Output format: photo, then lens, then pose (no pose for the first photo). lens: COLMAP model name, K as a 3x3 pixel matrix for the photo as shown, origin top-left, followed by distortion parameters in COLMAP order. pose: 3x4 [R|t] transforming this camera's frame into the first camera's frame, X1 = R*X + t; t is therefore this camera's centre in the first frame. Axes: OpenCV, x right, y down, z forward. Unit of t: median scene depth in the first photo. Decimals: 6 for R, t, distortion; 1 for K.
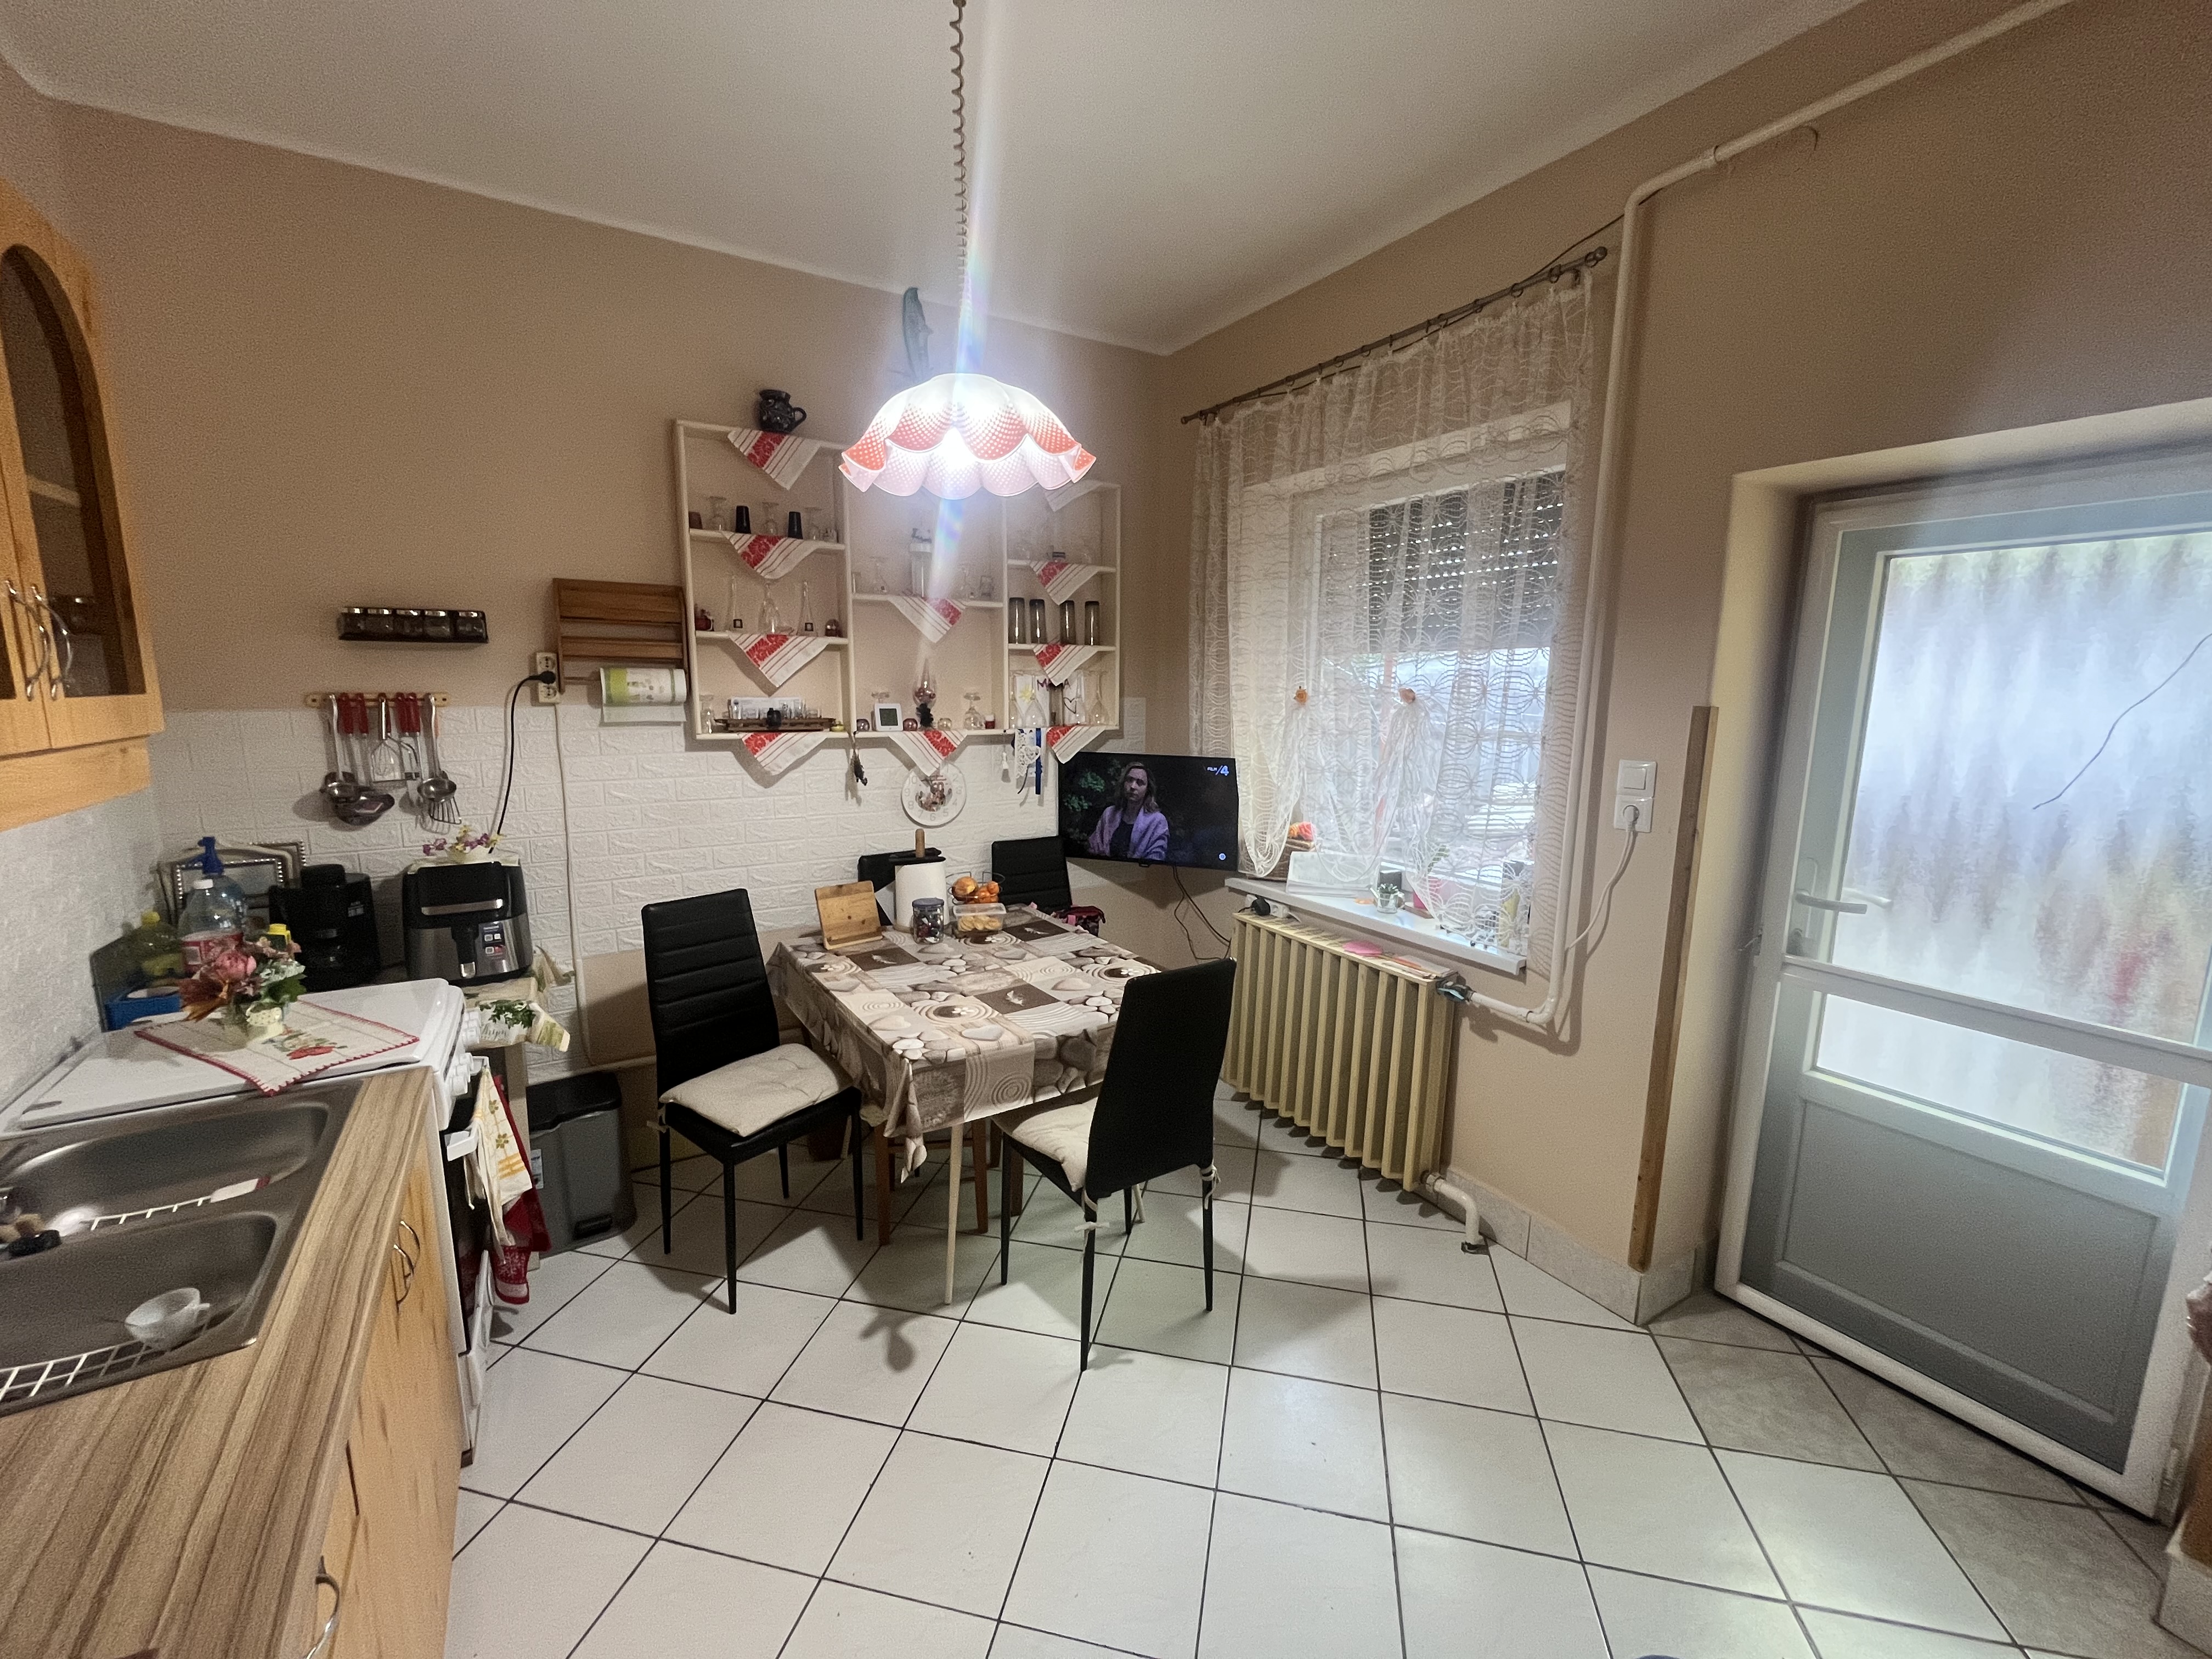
lens RADIAL K [[896.0, 0, 1106.0], [0, 896.0, 829.2], [0, 0, 1]] dist [-0.003094, -0.000430]
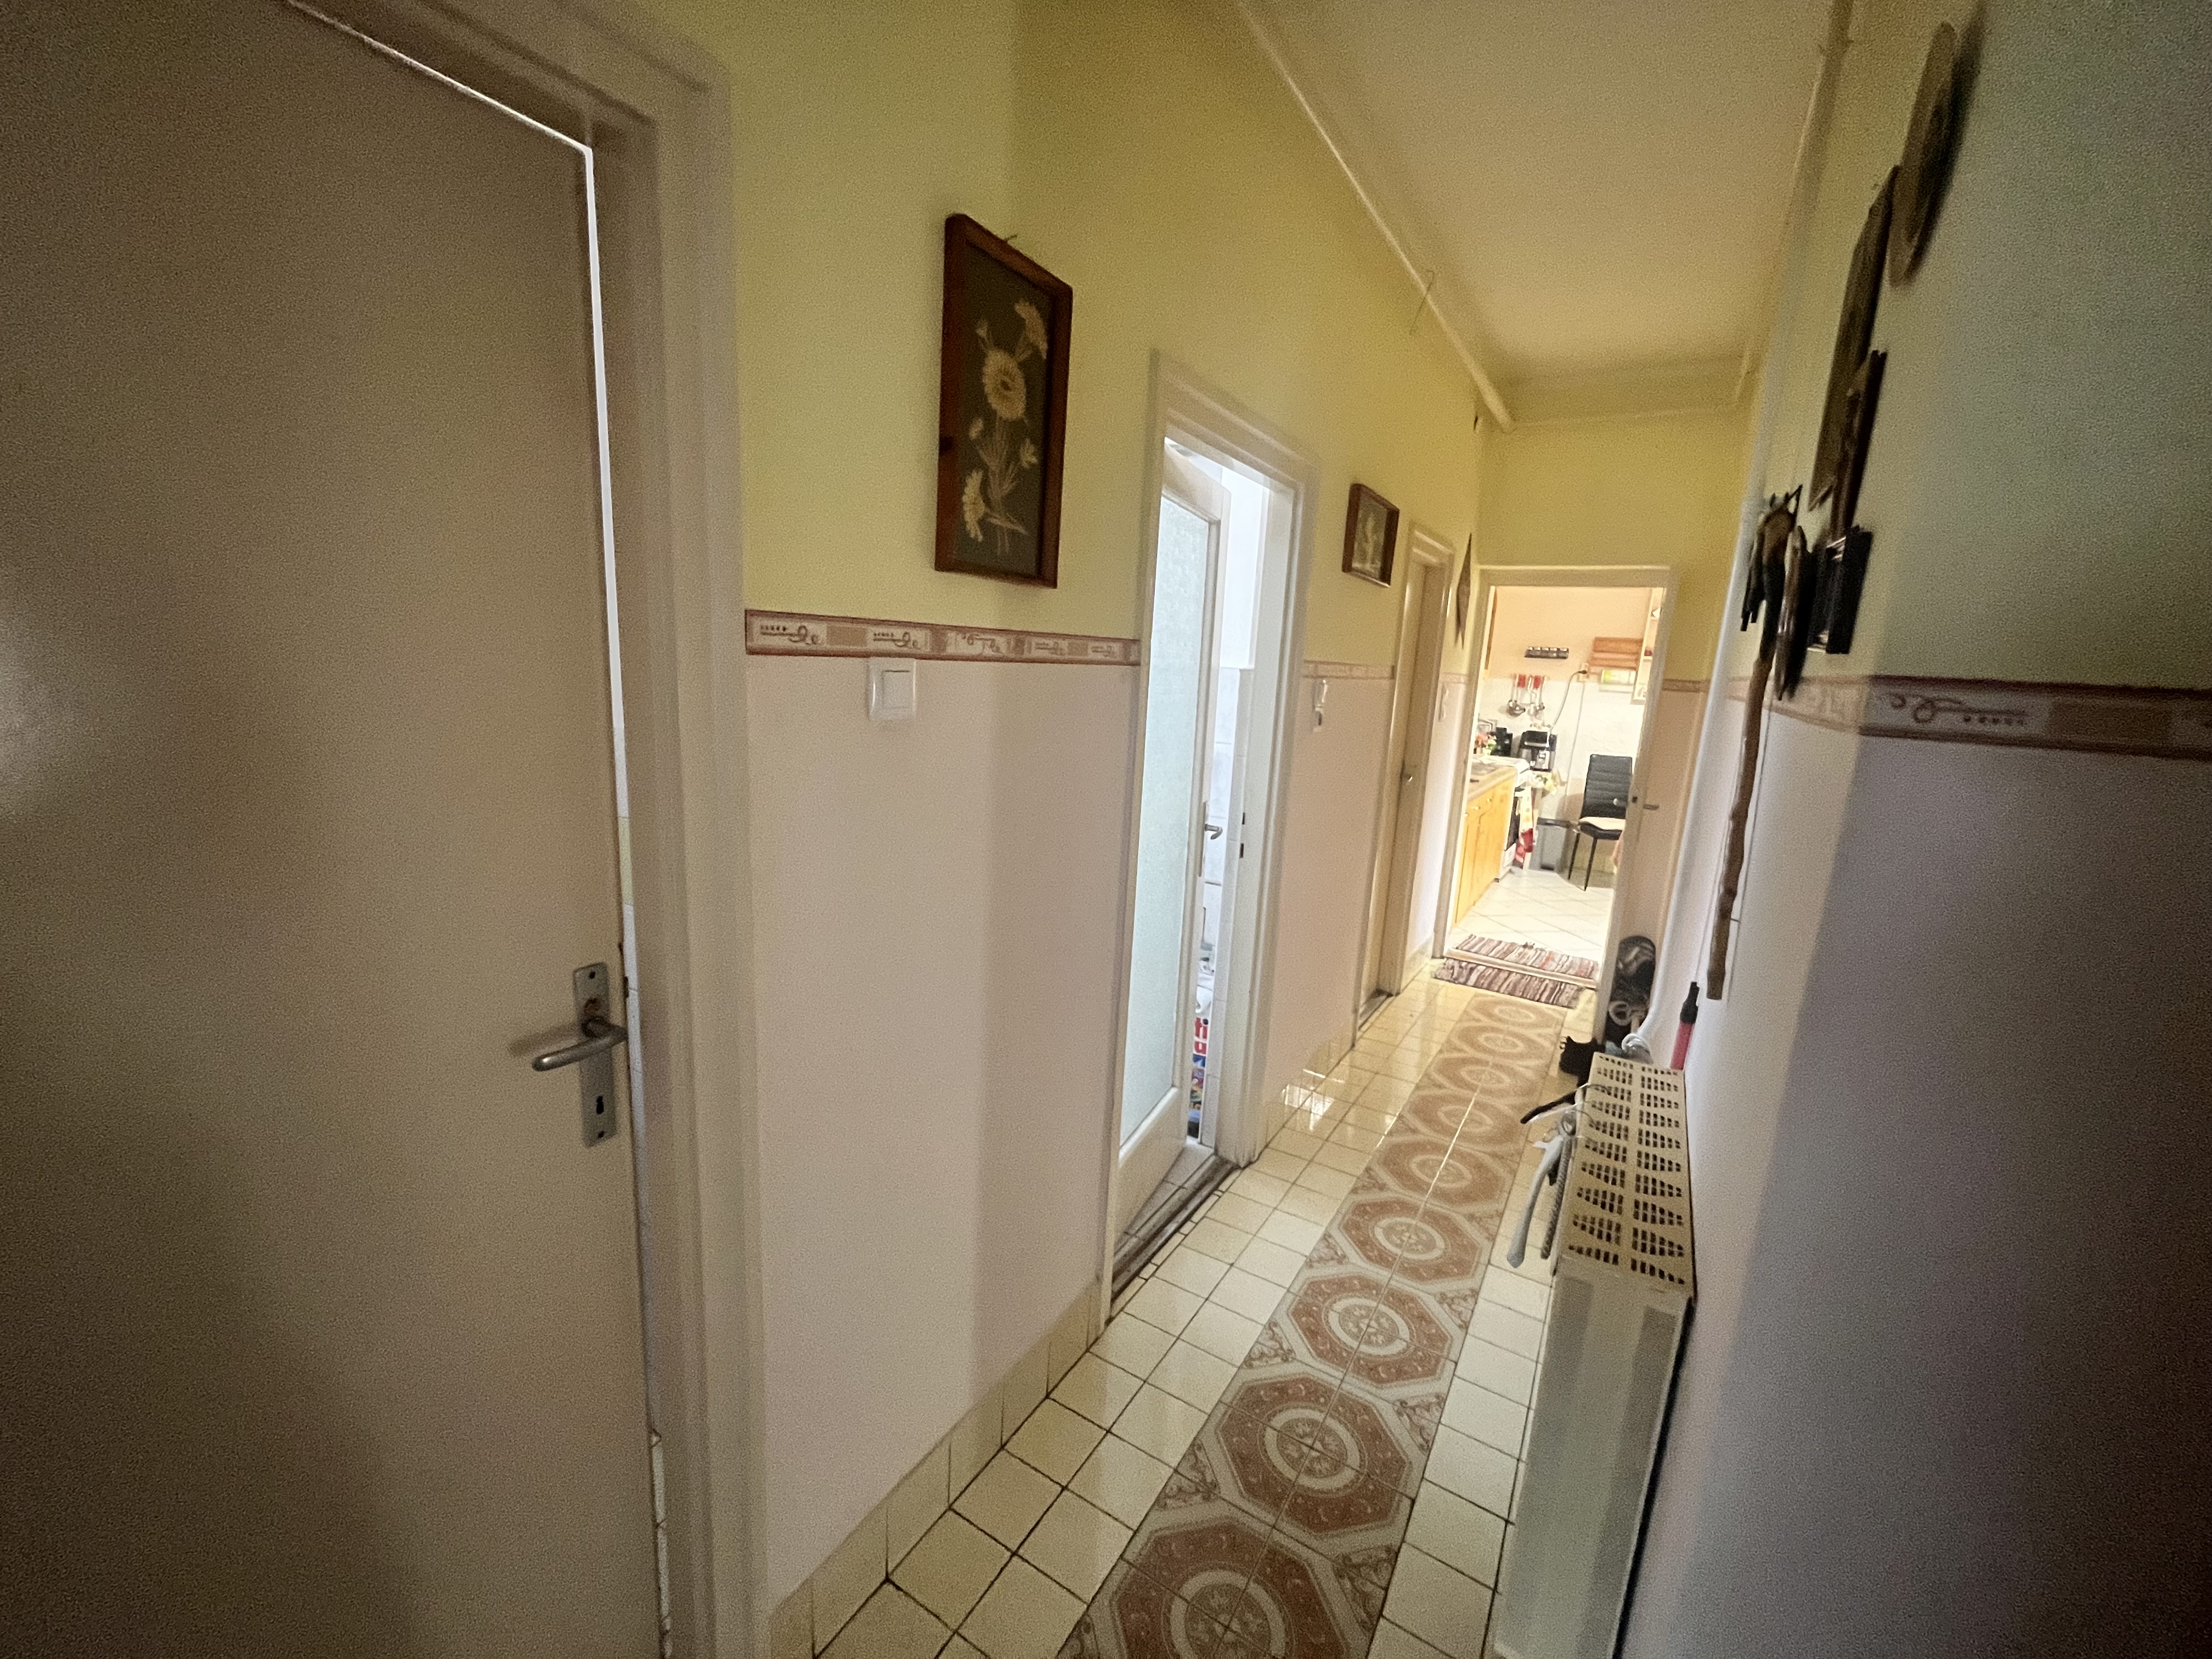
lens RADIAL K [[896.0, 0, 1105.7], [0, 896.0, 831.8], [0, 0, 1]] dist [-0.003094, -0.000430]
pose [[0.436372, 0.184923, -0.880558, 1.317212], [-0.201400, 0.973895, 0.104719, 0.334253], [0.876937, 0.131648, 0.462224, -1.582284]]
